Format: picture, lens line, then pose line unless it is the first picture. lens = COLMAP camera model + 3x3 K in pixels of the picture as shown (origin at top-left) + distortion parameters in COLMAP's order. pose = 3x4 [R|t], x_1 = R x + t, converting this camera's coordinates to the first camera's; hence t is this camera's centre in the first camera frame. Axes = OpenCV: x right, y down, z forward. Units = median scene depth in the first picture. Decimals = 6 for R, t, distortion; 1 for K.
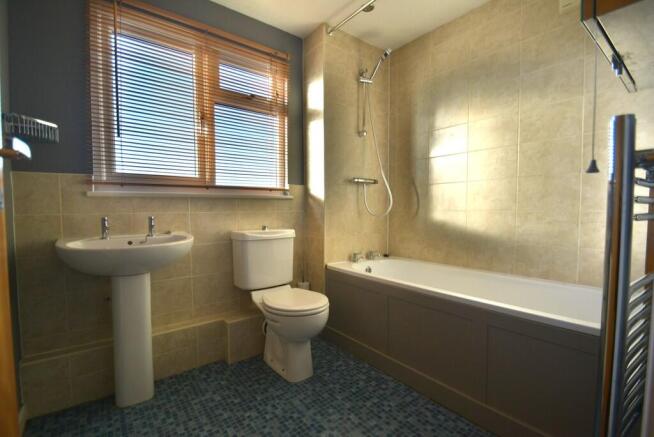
lens RADIAL K [[298.9, 0, 325.9], [0, 298.9, 221.1], [0, 0, 1]] dist [-0.004836, -0.001383]
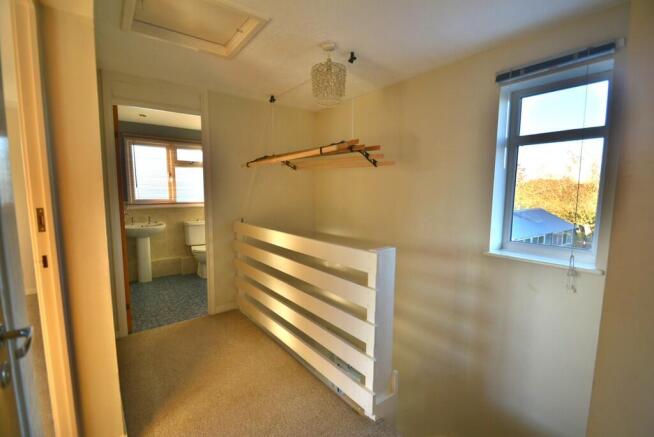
lens RADIAL K [[298.9, 0, 324.9], [0, 298.9, 221.6], [0, 0, 1]] dist [-0.004836, -0.001383]
pose [[0.999904, -0.001424, -0.013765, 0.936601], [0.002044, 0.998978, 0.045160, -0.080645], [0.013687, -0.045183, 0.998885, -1.513809]]
